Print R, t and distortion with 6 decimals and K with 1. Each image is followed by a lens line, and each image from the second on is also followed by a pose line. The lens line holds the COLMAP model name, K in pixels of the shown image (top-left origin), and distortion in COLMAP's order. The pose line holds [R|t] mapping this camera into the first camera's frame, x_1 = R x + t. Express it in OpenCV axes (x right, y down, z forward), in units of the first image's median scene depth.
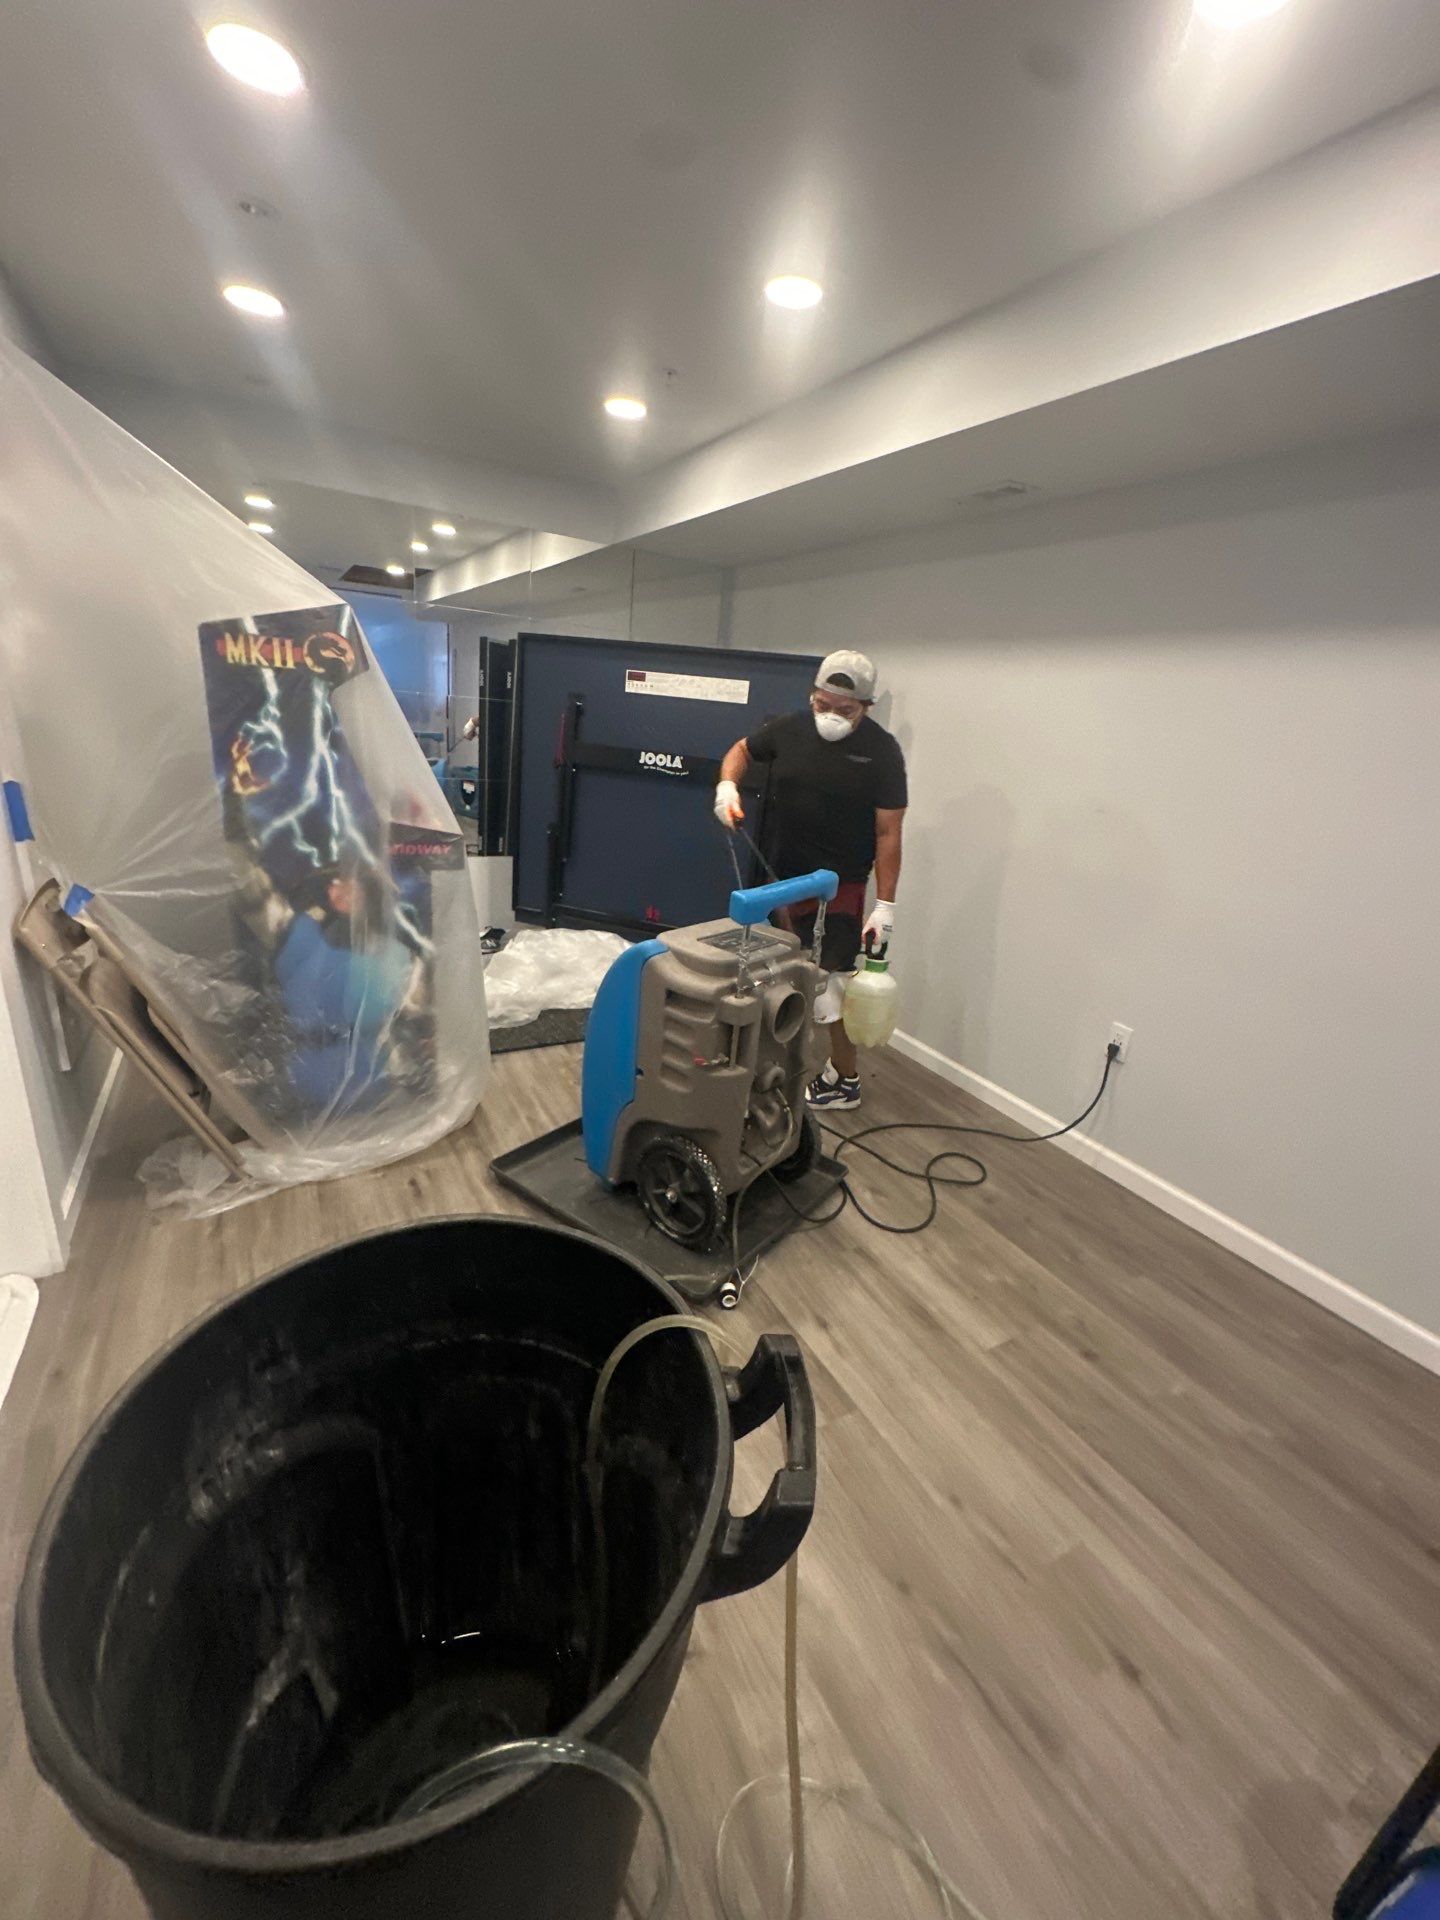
lens RADIAL K [[768.4, 0, 718.1], [0, 768.4, 957.5], [0, 0, 1]] dist [0.000223, 0.000041]
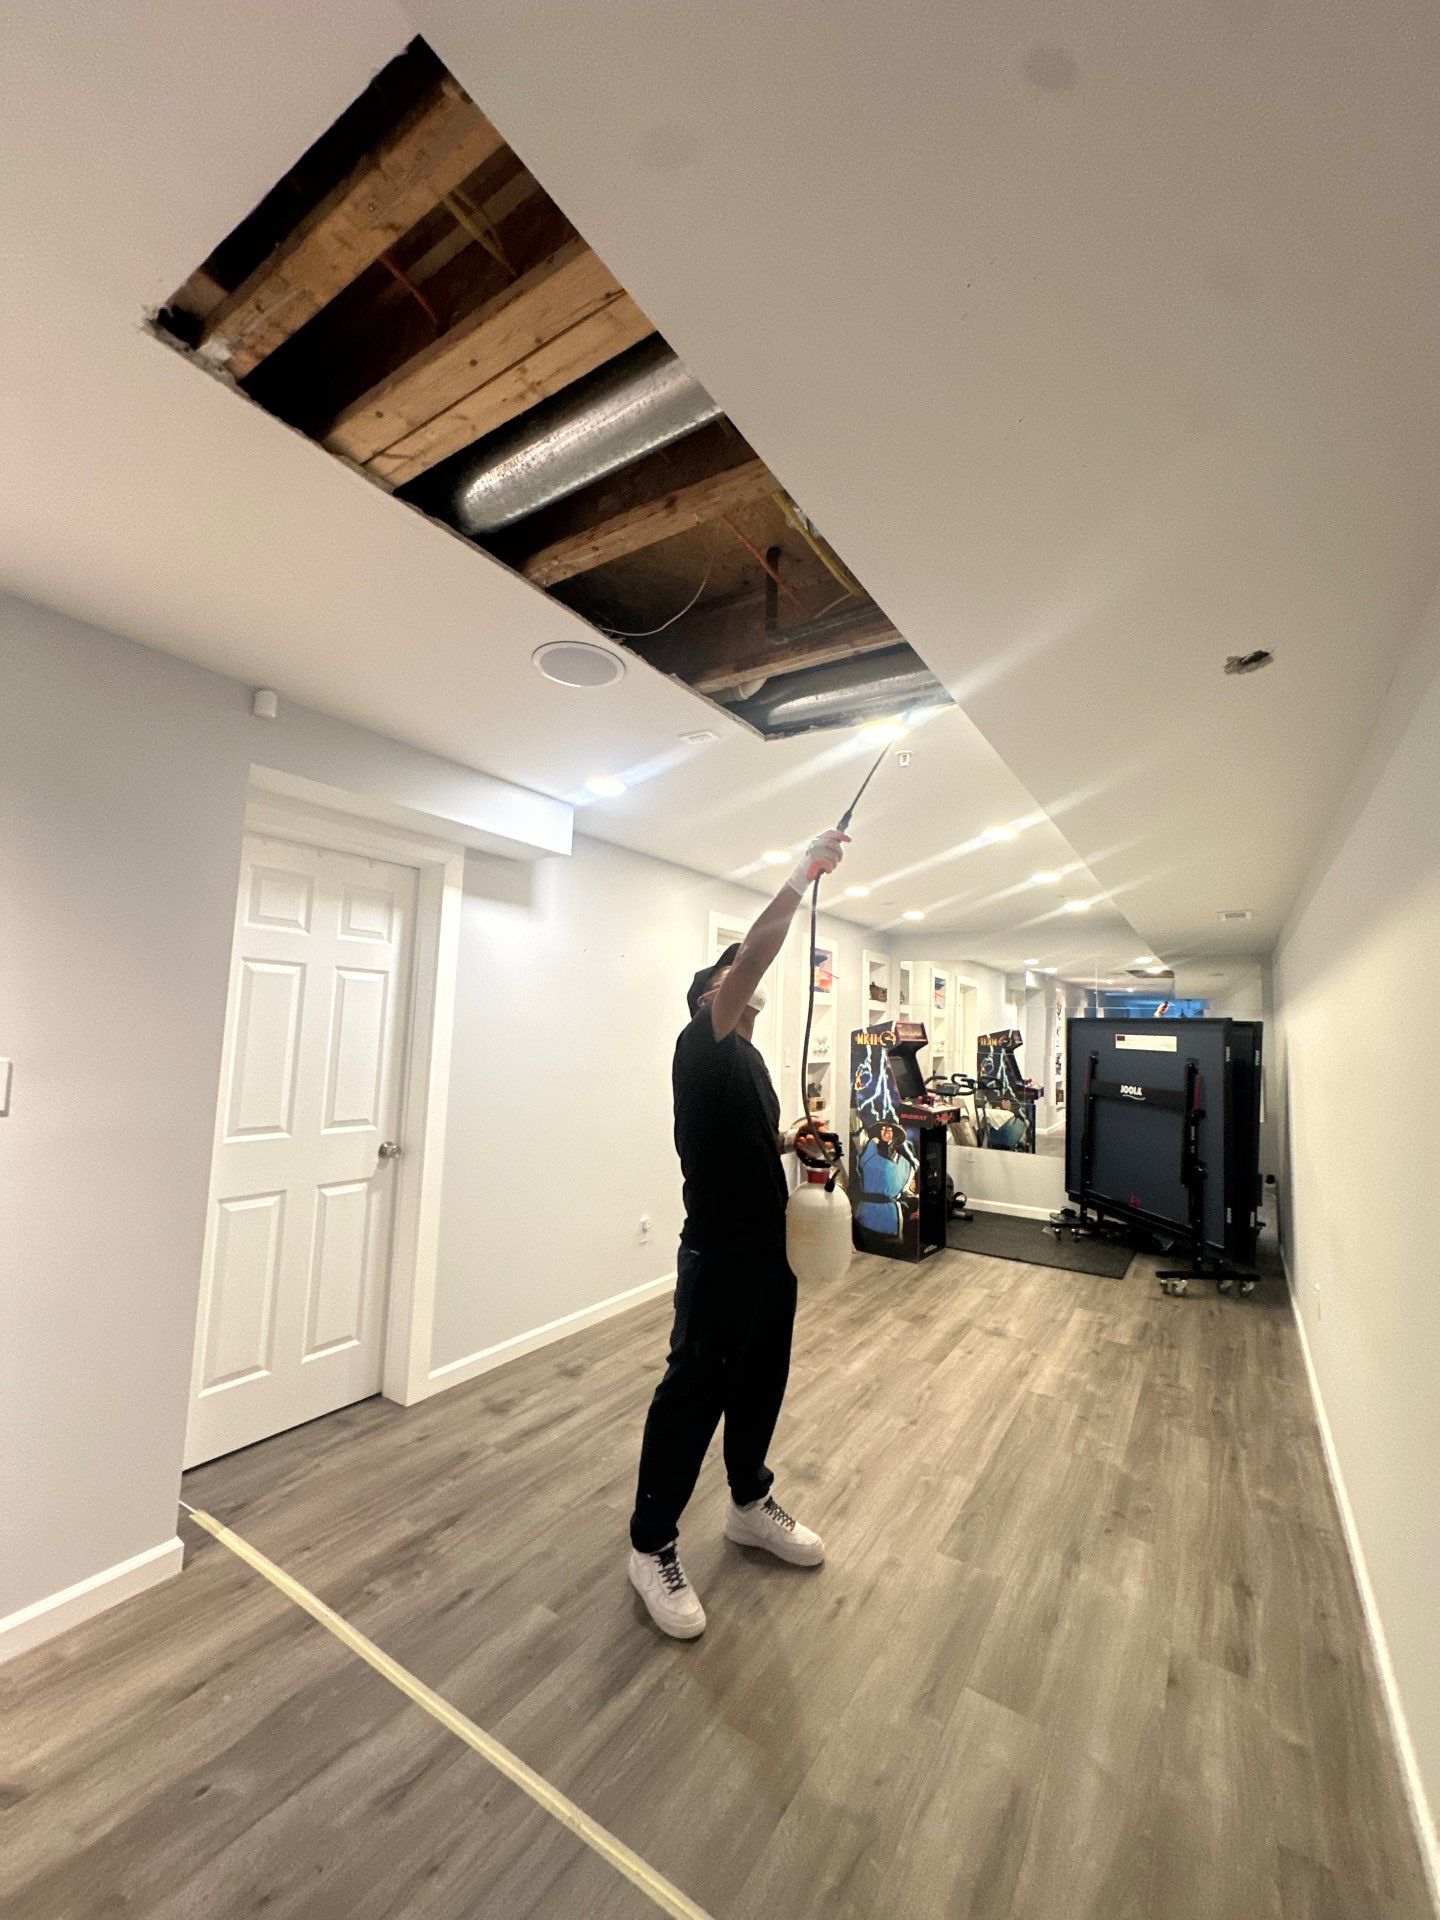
lens RADIAL K [[768.4, 0, 718.1], [0, 768.4, 957.5], [0, 0, 1]] dist [0.000223, 0.000041]
pose [[0.451730, -0.155026, -0.878582, 1.514089], [-0.271213, 0.914317, -0.300778, 0.287581], [0.849932, 0.374153, 0.370979, -0.550057]]
